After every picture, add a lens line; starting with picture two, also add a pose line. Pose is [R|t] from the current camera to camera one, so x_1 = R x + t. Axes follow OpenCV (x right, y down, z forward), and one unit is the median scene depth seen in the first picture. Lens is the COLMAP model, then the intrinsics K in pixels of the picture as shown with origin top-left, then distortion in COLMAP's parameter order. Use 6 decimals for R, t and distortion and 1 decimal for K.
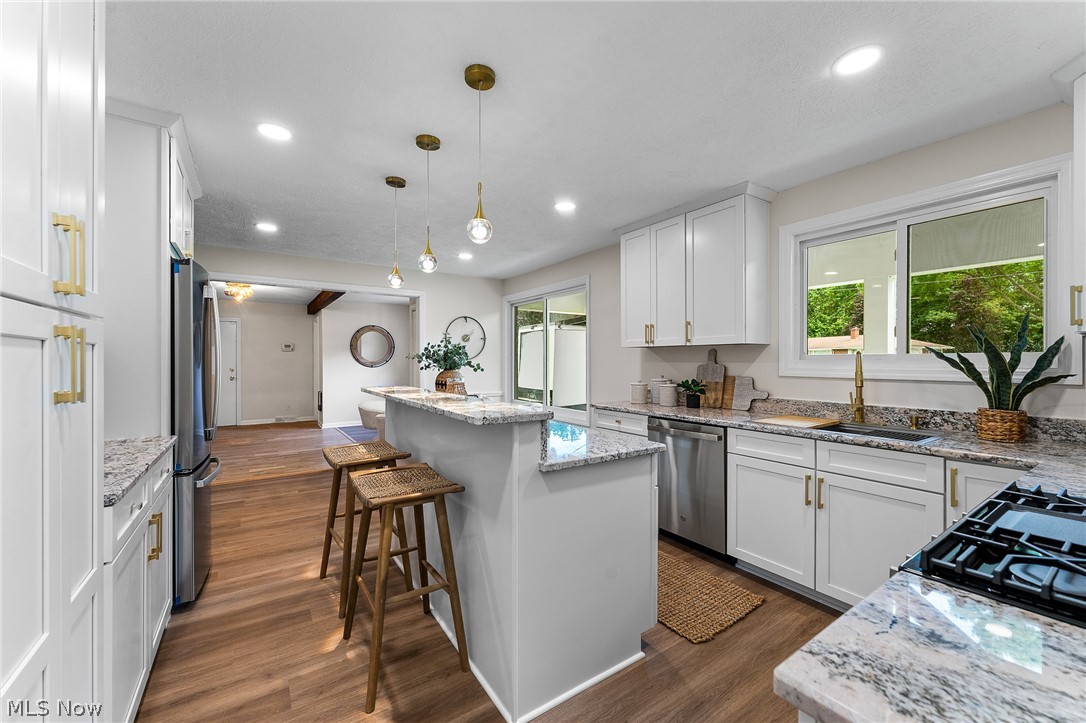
lens RADIAL K [[431.5, 0, 547.6], [0, 431.5, 364.1], [0, 0, 1]] dist [-0.000662, -0.000145]
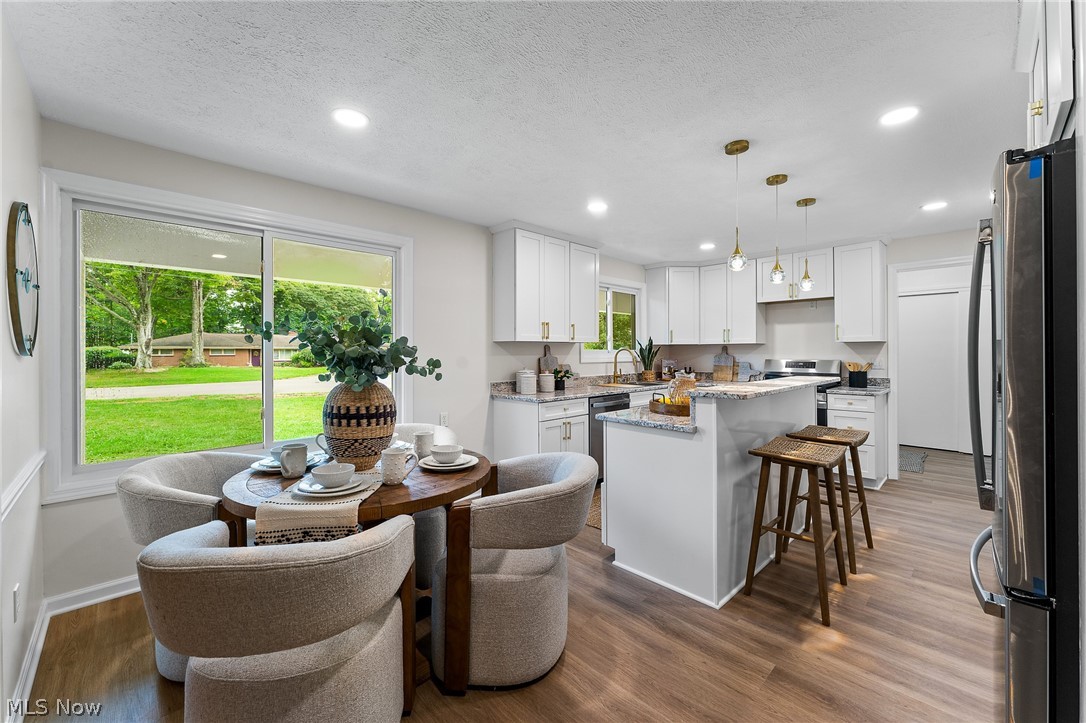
lens RADIAL K [[432.4, 0, 547.3], [0, 432.4, 349.3], [0, 0, 1]] dist [0.000349, 0.000051]
pose [[-0.167908, 0.001507, 0.985802, -1.112856], [0.008274, 0.999966, -0.000119, -0.025213], [-0.985768, 0.008136, -0.167914, 1.484903]]
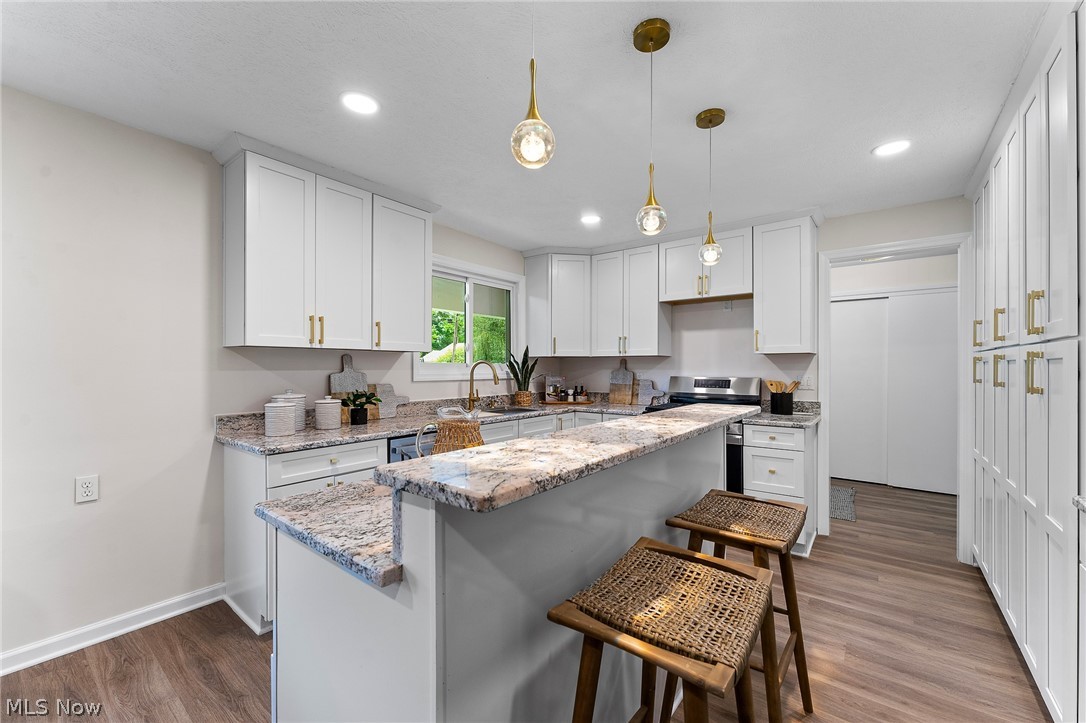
lens RADIAL K [[431.5, 0, 547.6], [0, 431.5, 364.1], [0, 0, 1]] dist [-0.000662, -0.000145]
pose [[-0.302788, 0.000254, 0.953058, -0.676121], [0.002796, 0.999996, 0.000622, -0.017122], [-0.953054, 0.002853, -0.302787, 1.069635]]
